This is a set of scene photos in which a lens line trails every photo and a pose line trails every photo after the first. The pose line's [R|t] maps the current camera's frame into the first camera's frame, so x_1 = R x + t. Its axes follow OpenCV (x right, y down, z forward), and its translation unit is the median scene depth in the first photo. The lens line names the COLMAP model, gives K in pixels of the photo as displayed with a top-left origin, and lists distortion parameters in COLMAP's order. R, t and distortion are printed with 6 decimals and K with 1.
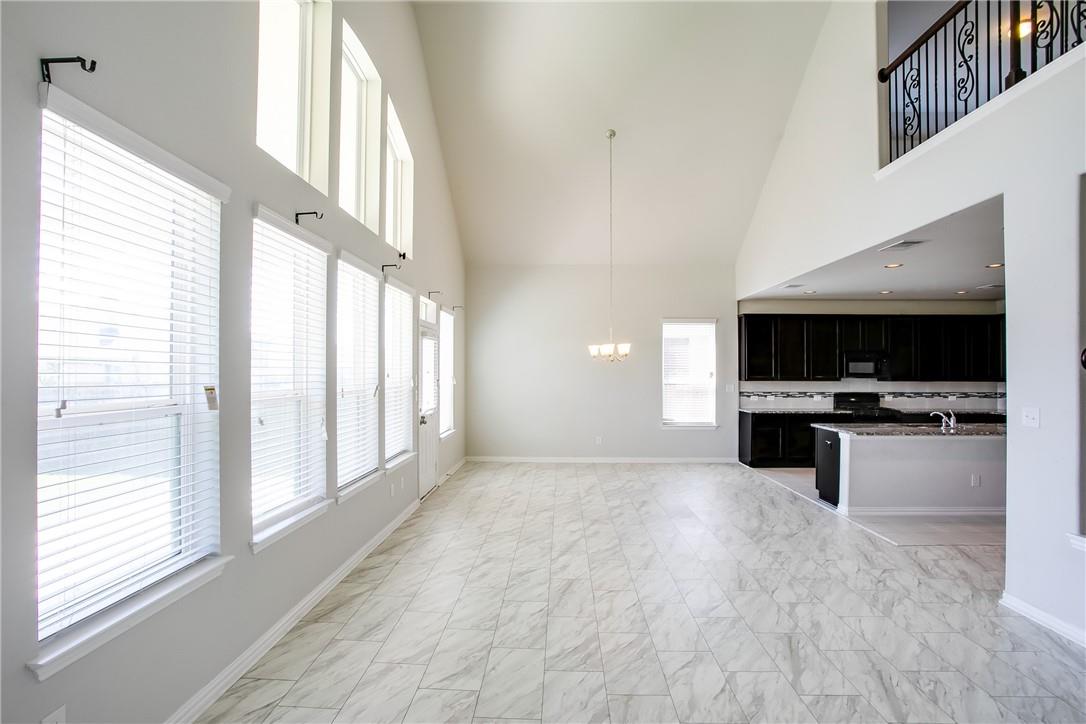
lens RADIAL K [[529.0, 0, 539.9], [0, 529.0, 368.4], [0, 0, 1]] dist [-0.069733, 0.026632]
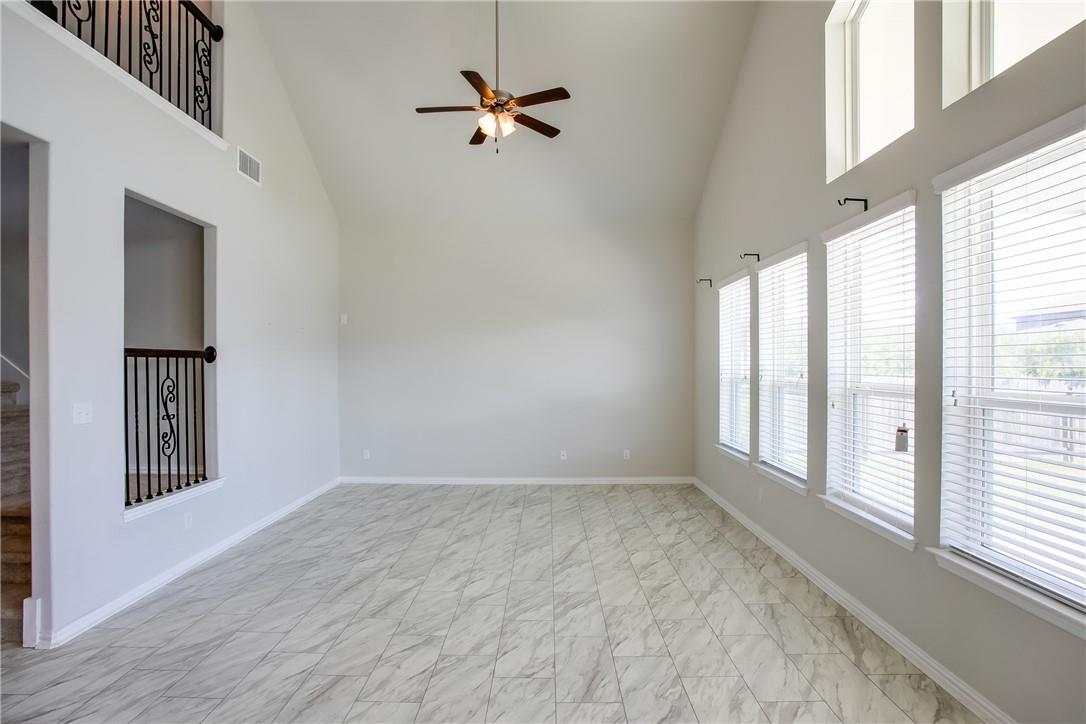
lens RADIAL K [[529.0, 0, 538.2], [0, 529.0, 367.6], [0, 0, 1]] dist [-0.069733, 0.026632]
pose [[-0.999746, 0.000542, -0.022519, 0.109520], [0.000531, 1.000000, 0.000499, 0.008593], [0.022519, 0.000487, -0.999746, 1.335032]]
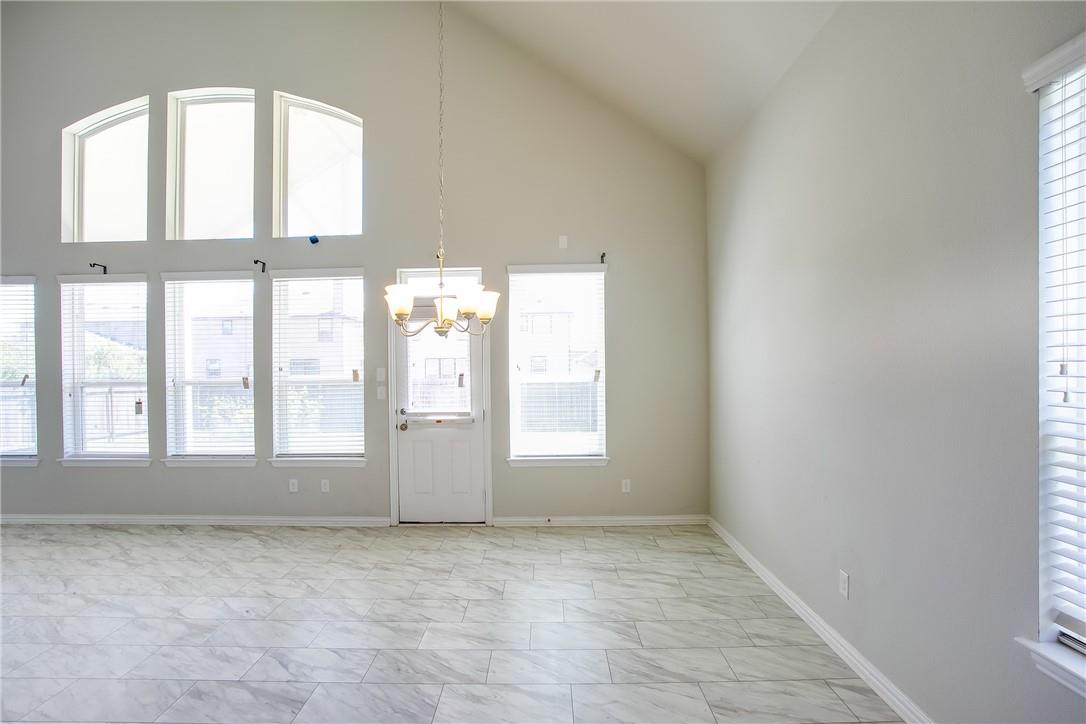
lens RADIAL K [[529.0, 0, 540.3], [0, 529.0, 368.8], [0, 0, 1]] dist [-0.069733, 0.026632]
pose [[0.029821, 0.006371, -0.999535, 0.769094], [0.014457, 0.999872, 0.006805, 0.014308], [0.999451, -0.014653, 0.029726, 1.564335]]
